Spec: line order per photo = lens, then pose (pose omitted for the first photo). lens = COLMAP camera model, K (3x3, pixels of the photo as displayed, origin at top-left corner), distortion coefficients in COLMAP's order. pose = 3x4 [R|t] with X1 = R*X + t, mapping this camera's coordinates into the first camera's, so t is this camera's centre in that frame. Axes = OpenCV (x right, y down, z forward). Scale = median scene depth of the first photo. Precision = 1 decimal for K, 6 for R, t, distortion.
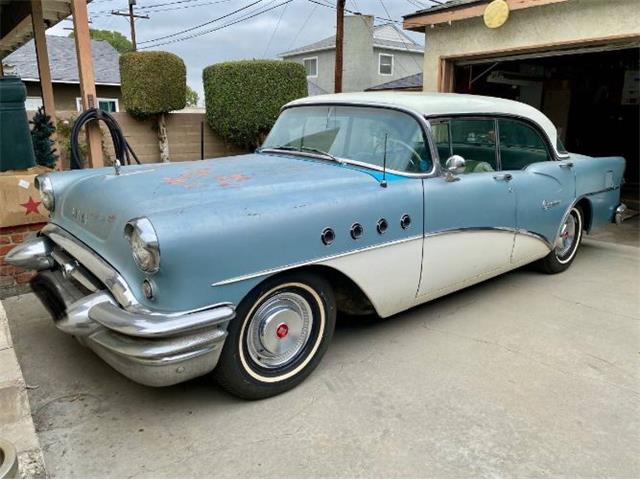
lens RADIAL K [[506.7, 0, 321.0], [0, 506.7, 226.2], [0, 0, 1]] dist [0.006380, -0.002223]
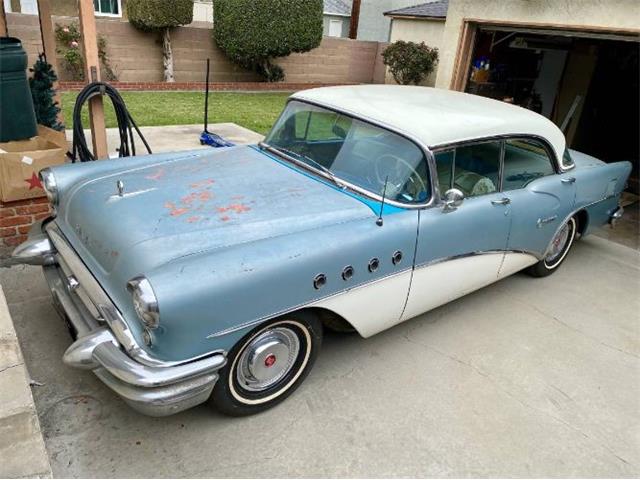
lens RADIAL K [[508.6, 0, 320.0], [0, 508.6, 240.0], [0, 0, 1]] dist [0.006320, -0.001924]
pose [[0.996148, 0.087530, 0.005171, 0.001436], [-0.087029, 0.979819, 0.179948, -0.221245], [0.010684, -0.179705, 0.983663, -0.020345]]
